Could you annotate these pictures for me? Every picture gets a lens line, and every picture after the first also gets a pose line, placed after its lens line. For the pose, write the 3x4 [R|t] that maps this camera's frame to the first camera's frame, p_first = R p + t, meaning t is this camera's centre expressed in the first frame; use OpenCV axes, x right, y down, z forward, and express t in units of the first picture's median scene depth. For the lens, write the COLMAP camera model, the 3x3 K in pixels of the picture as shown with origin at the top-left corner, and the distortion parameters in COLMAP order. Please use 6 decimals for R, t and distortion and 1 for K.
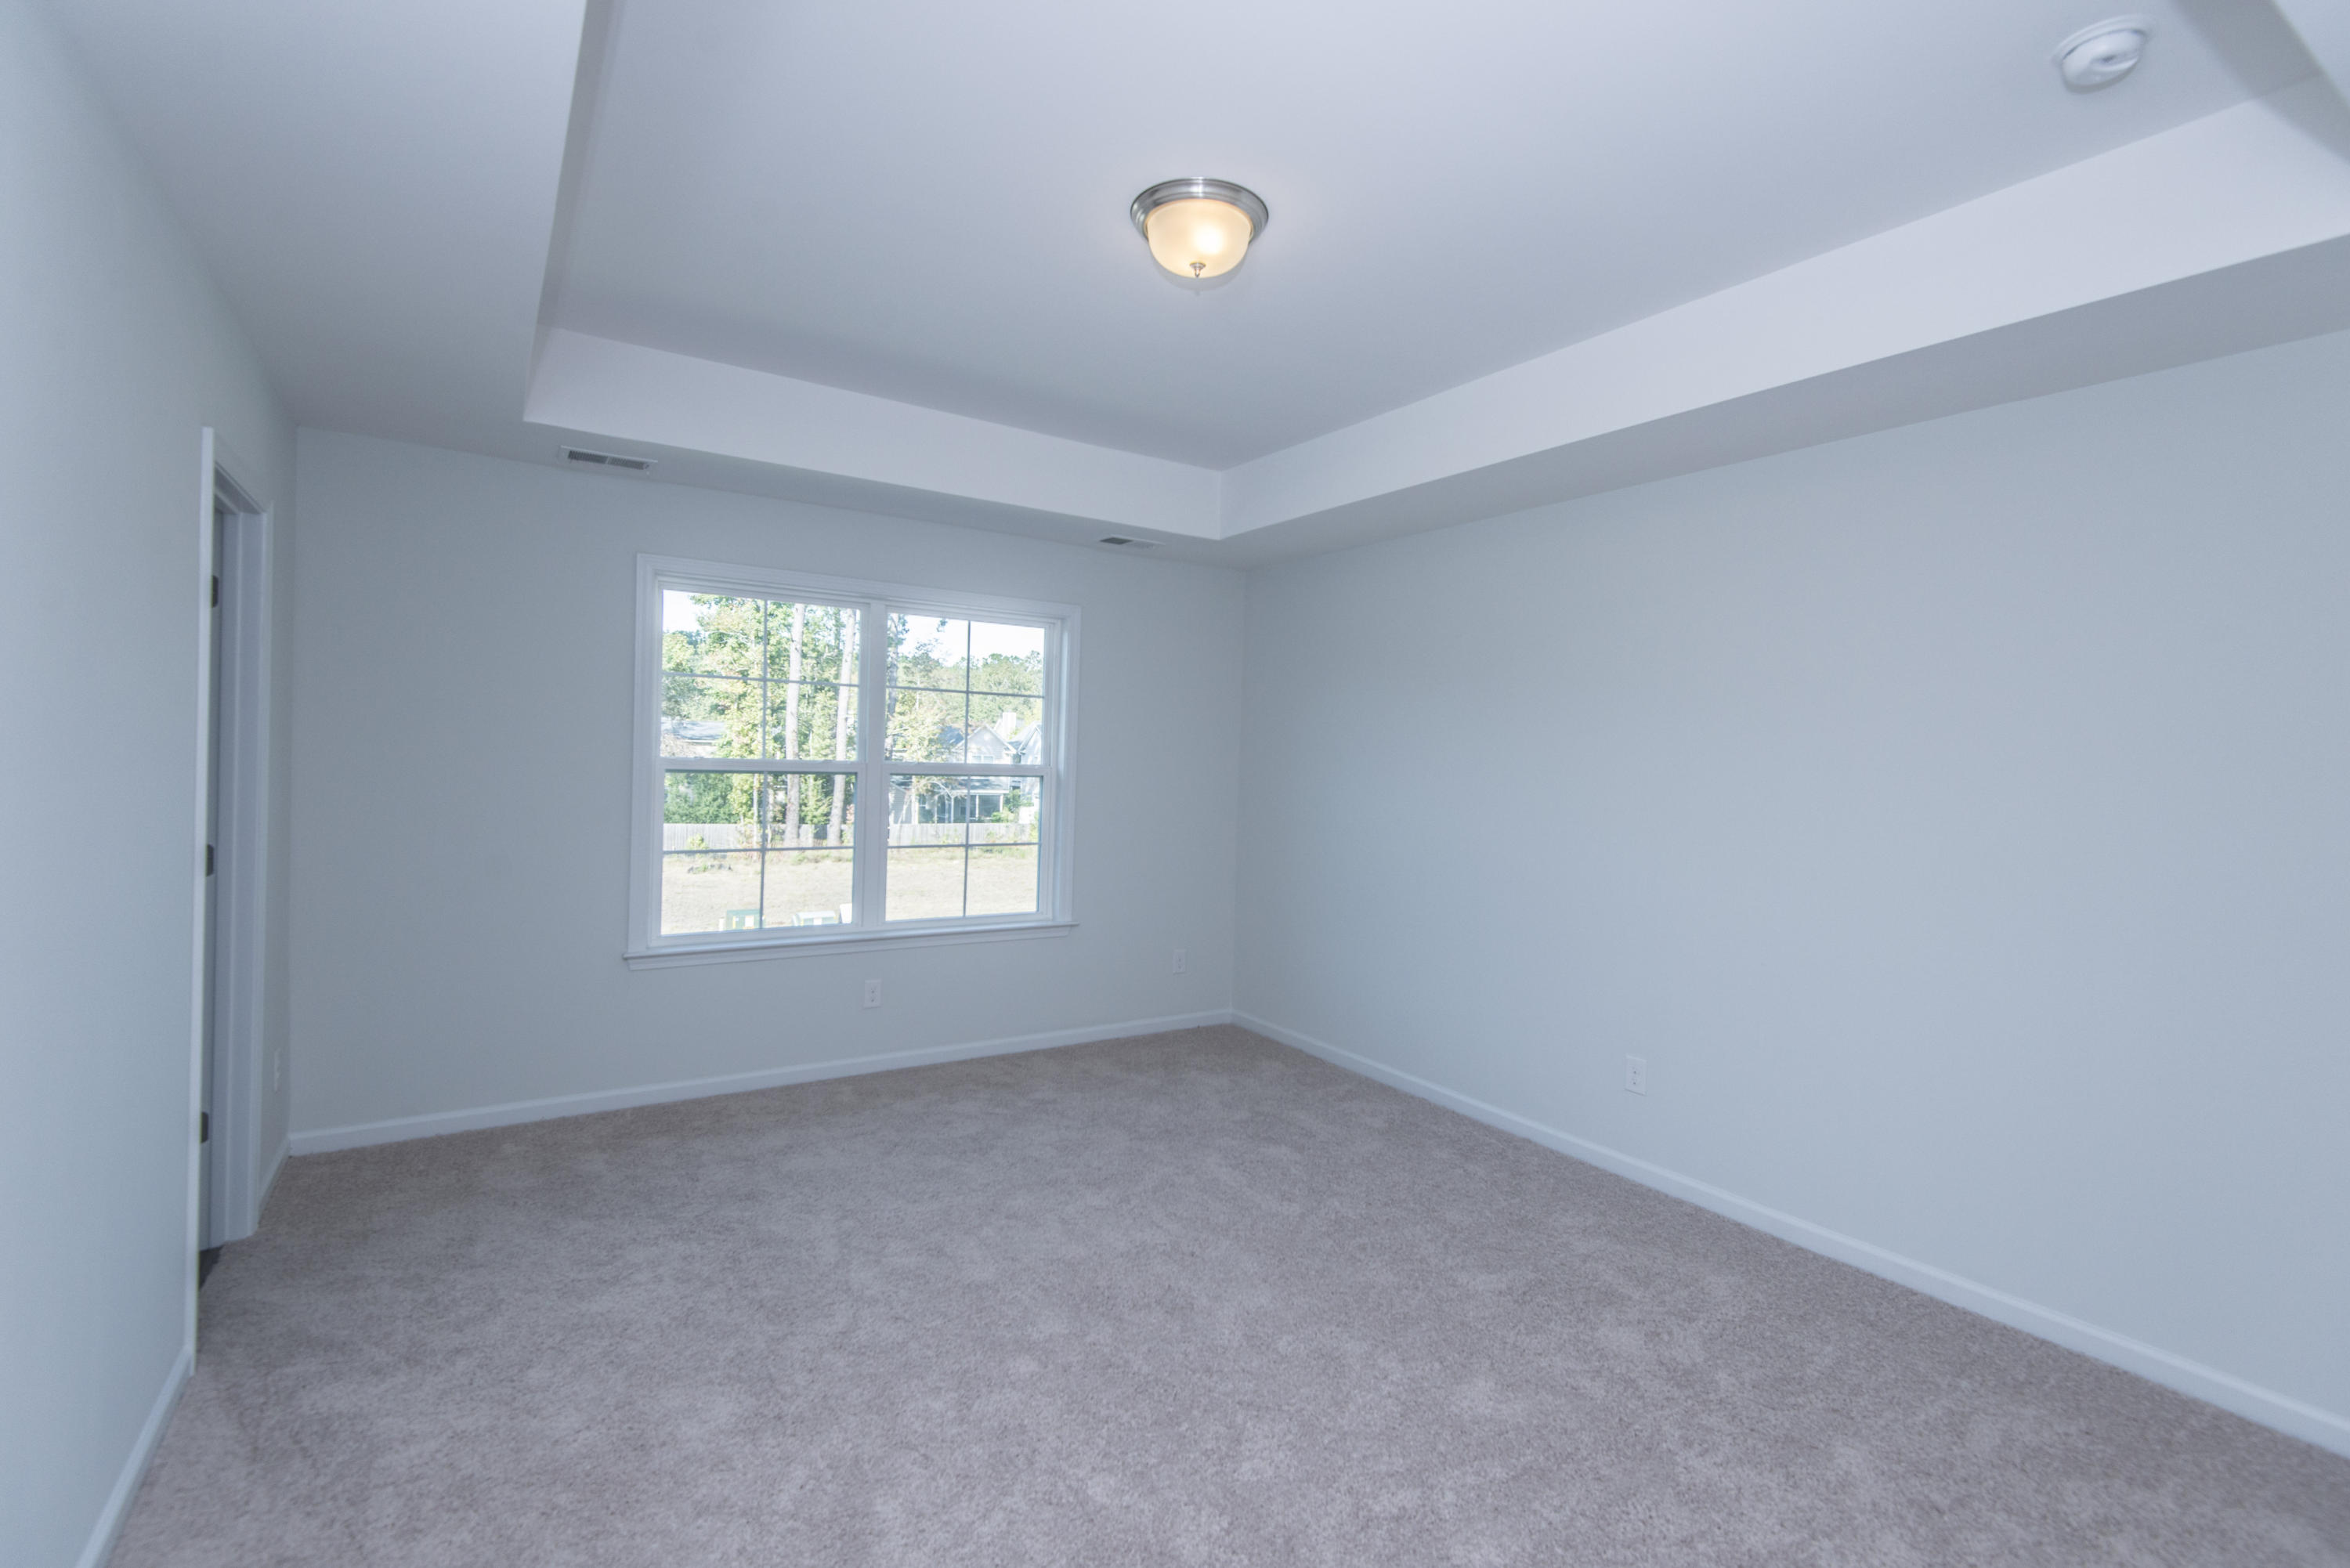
lens RADIAL K [[1065.5, 0, 1181.3], [0, 1065.5, 783.3], [0, 0, 1]] dist [0.024892, -0.008920]
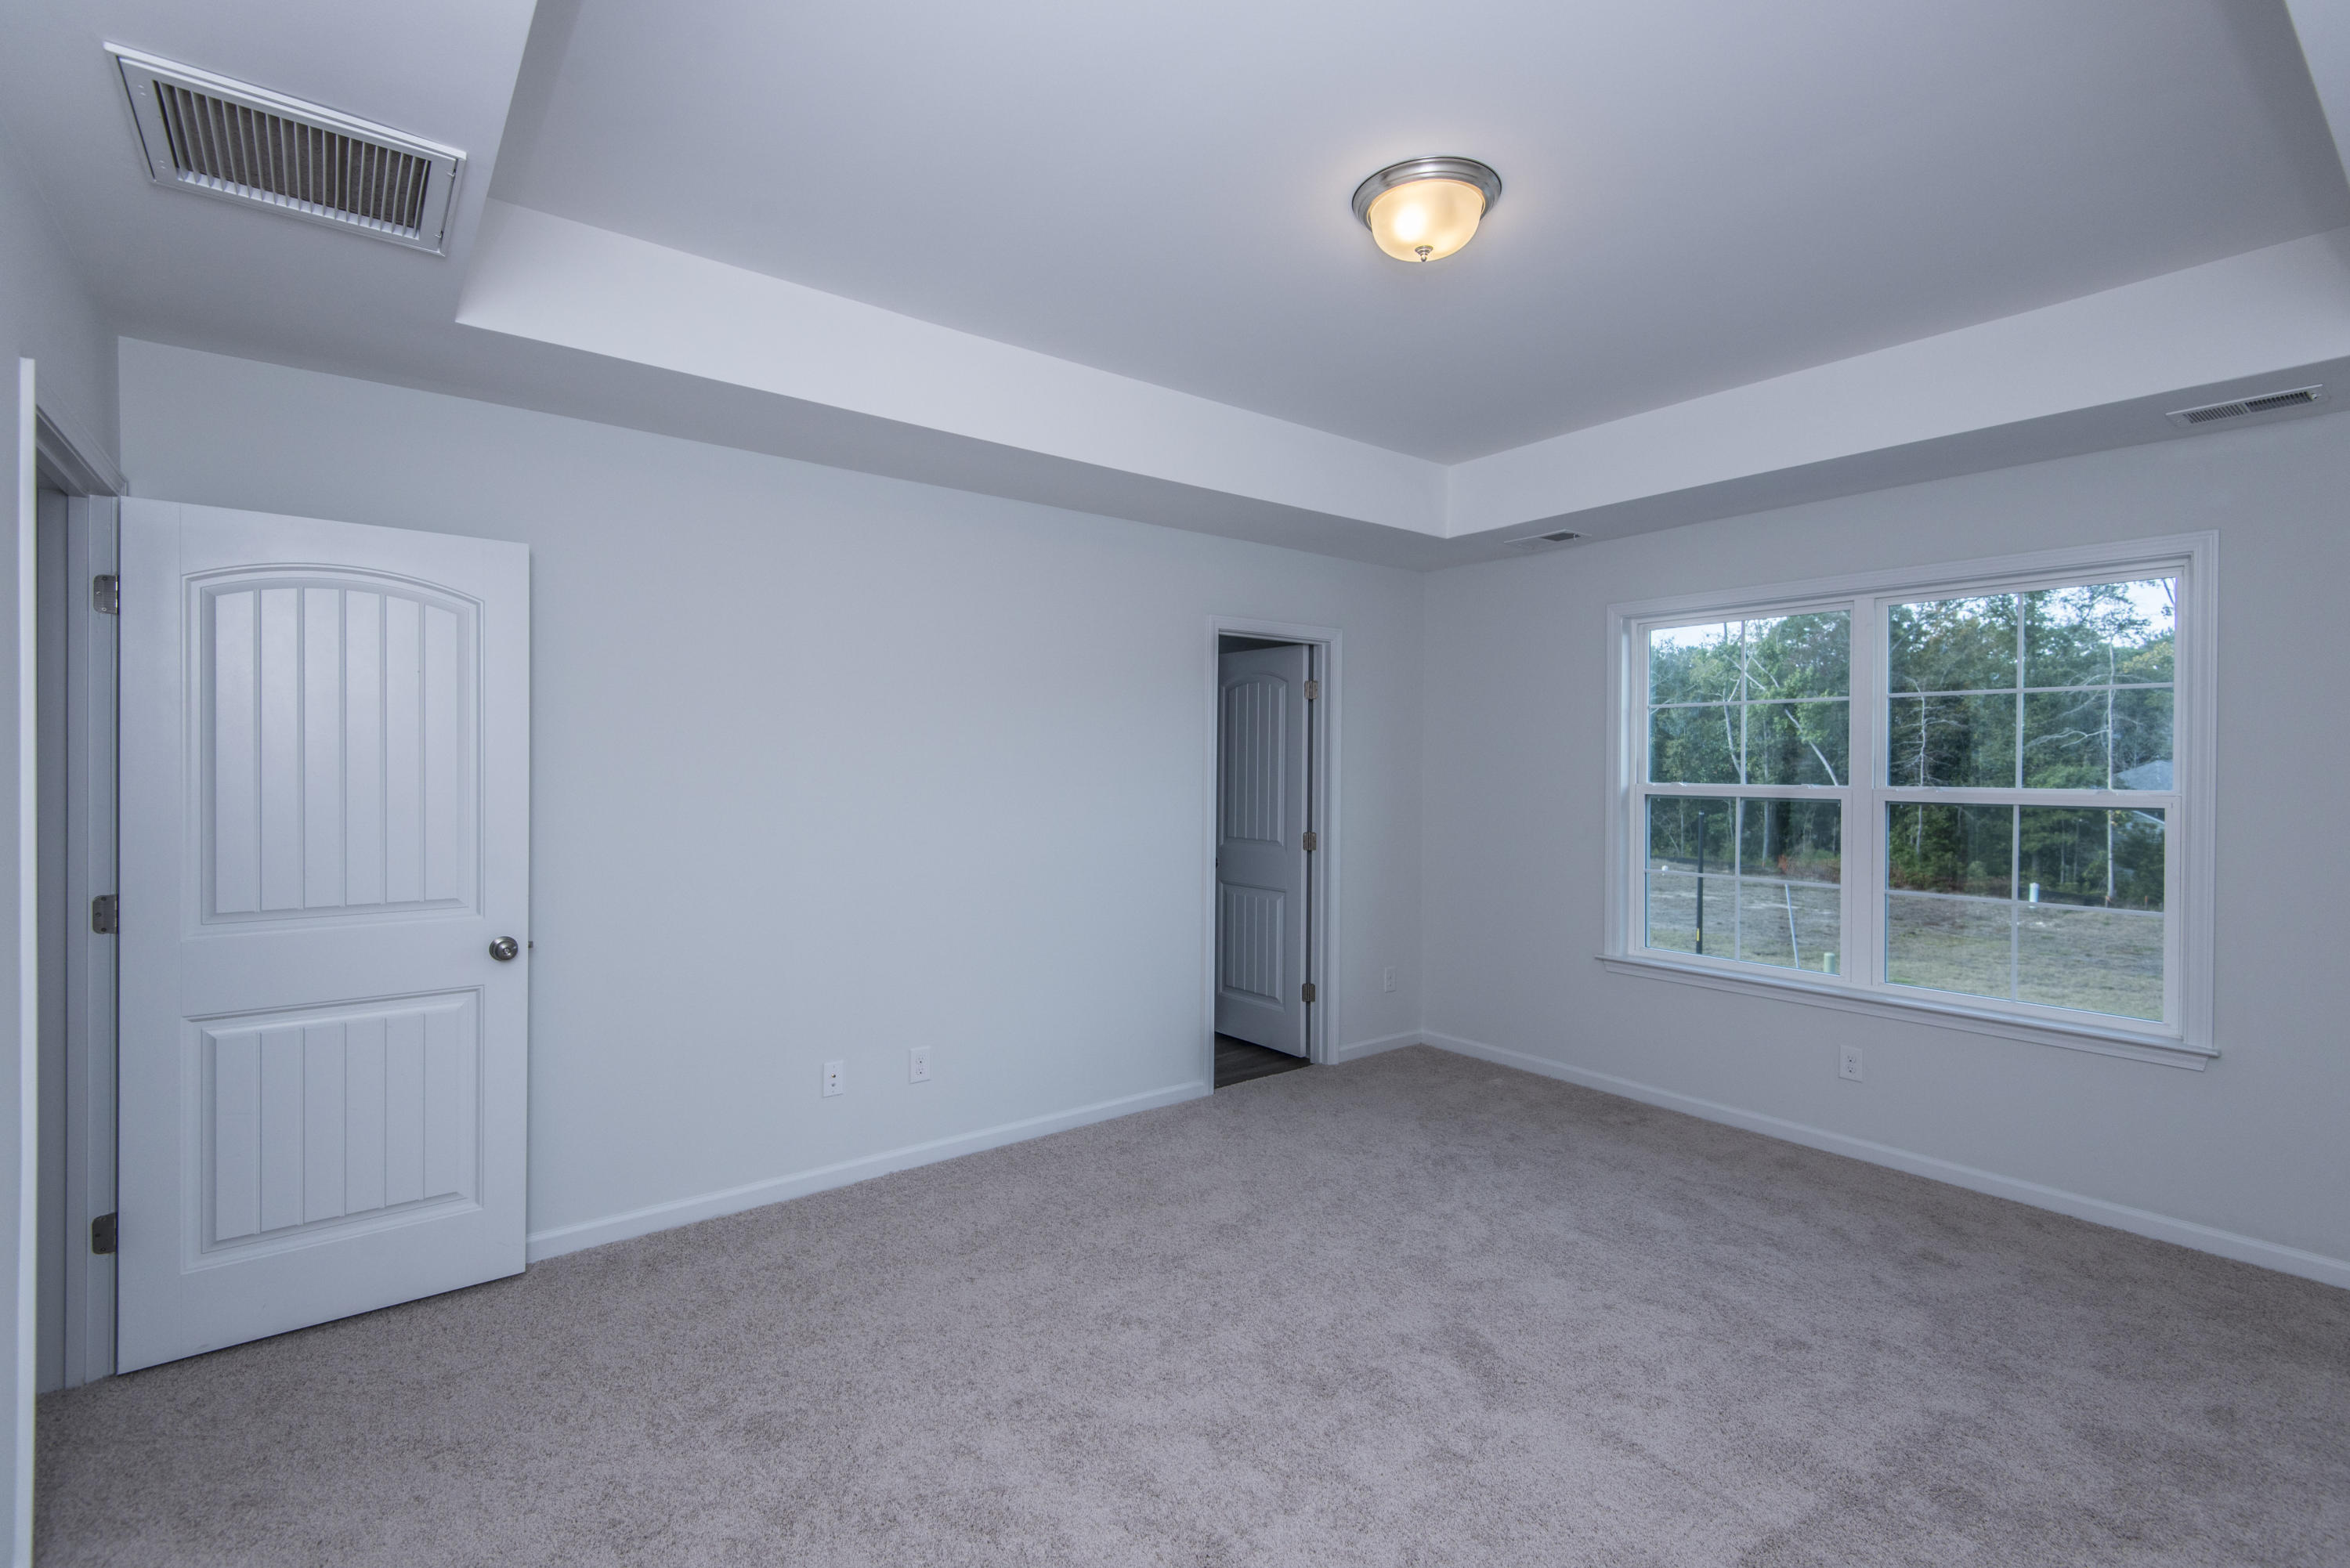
lens RADIAL K [[1065.5, 0, 1152.0], [0, 1065.5, 769.0], [0, 0, 1]] dist [0.024892, -0.008920]
pose [[0.069533, -0.024380, -0.997282, 0.601725], [-0.029141, 0.999225, -0.026459, 0.005555], [0.997154, 0.030901, 0.068768, 0.445300]]
